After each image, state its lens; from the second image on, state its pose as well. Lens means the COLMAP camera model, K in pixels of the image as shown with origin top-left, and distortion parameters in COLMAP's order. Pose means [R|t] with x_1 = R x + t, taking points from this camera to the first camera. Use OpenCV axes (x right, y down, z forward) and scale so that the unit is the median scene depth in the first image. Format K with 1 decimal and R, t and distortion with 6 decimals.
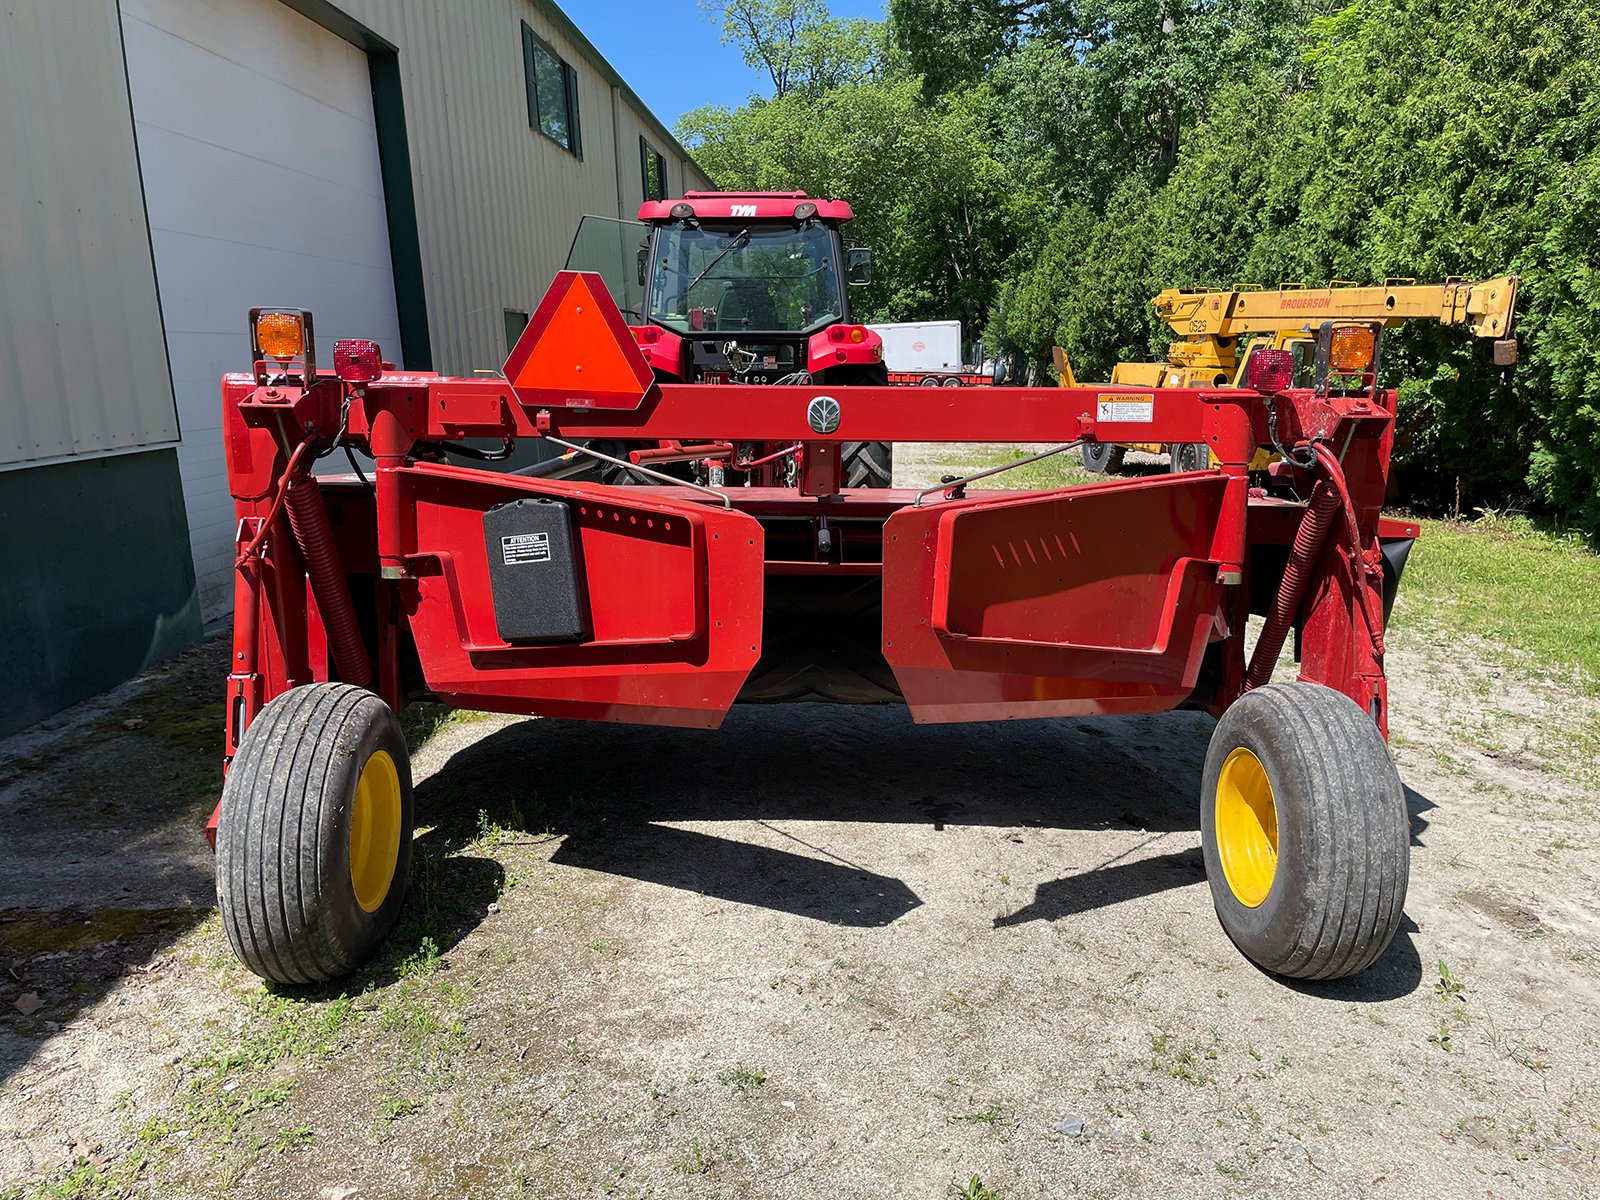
lens RADIAL K [[1222.2, 0, 800.0], [0, 1222.2, 600.0], [0, 0, 1]] dist [0.107316, -0.134100]
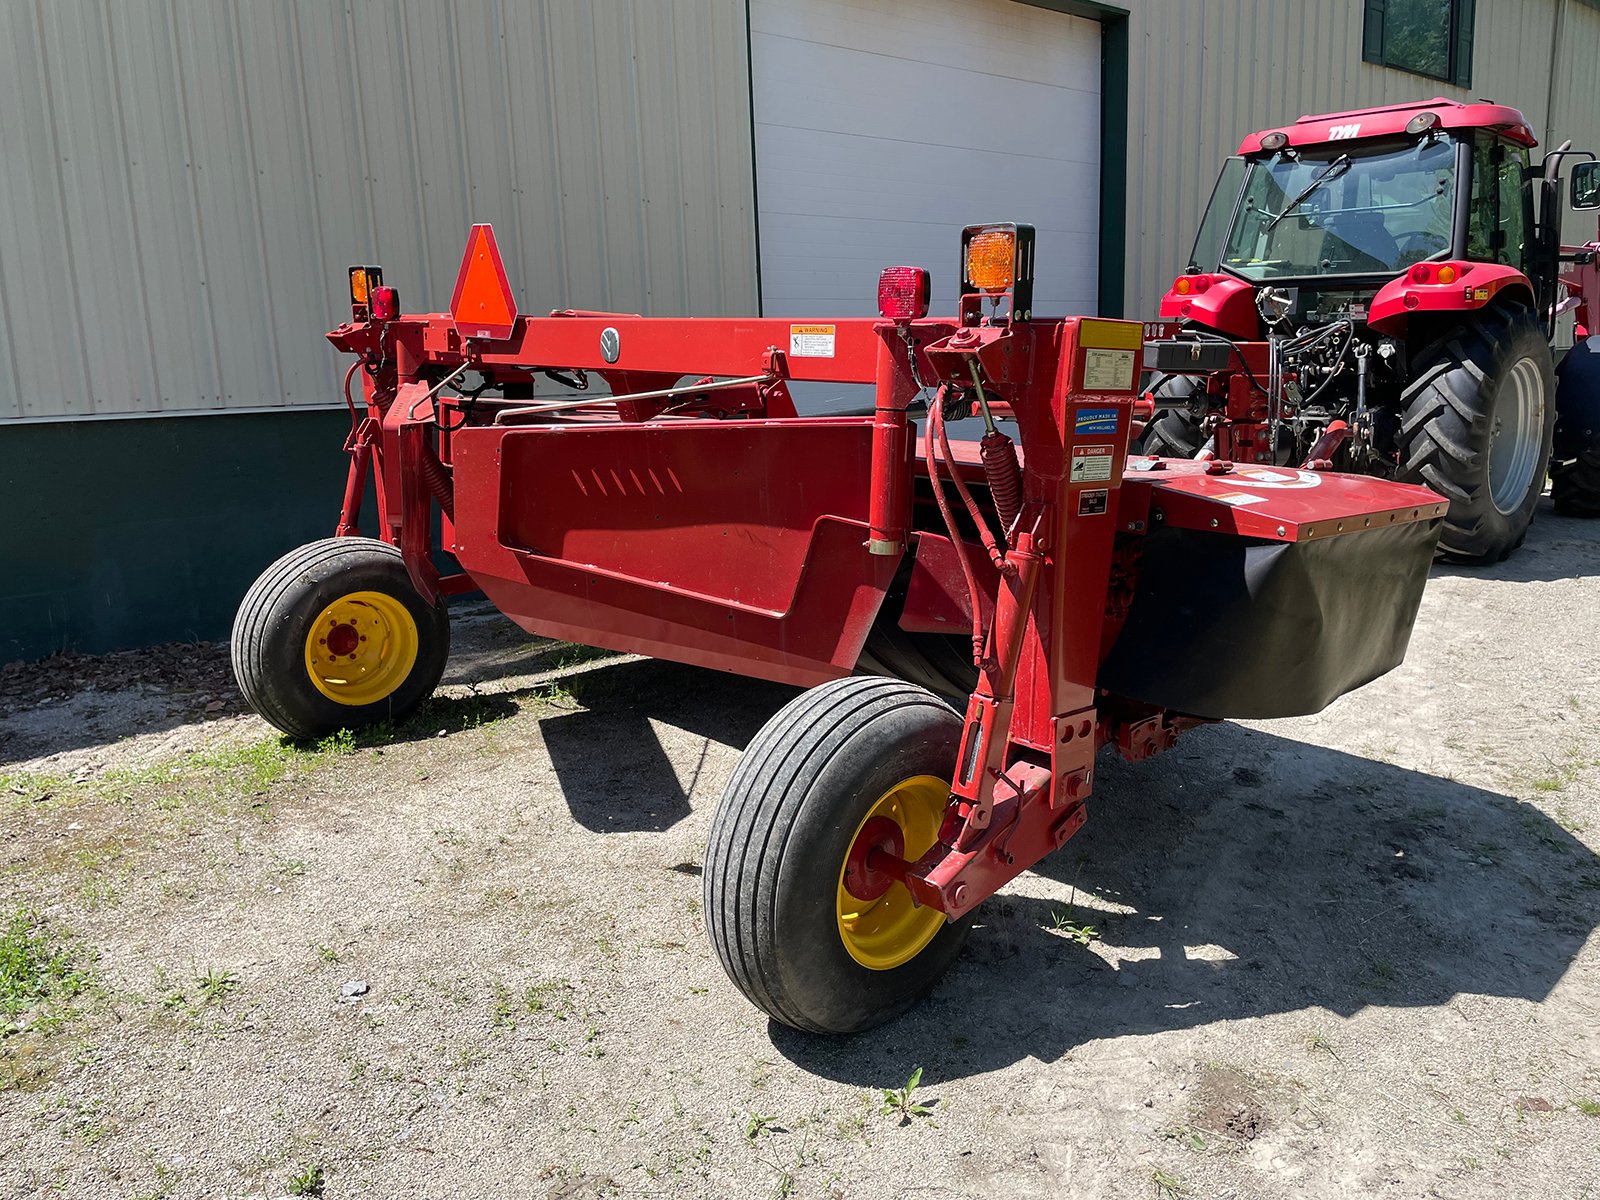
lens RADIAL K [[1222.2, 0, 800.0], [0, 1222.2, 600.0], [0, 0, 1]] dist [0.107316, -0.134100]
pose [[0.666730, 0.152490, -0.729532, 0.837315], [-0.137911, 0.987184, 0.080306, -0.037459], [0.732428, 0.047068, 0.679215, 0.363492]]
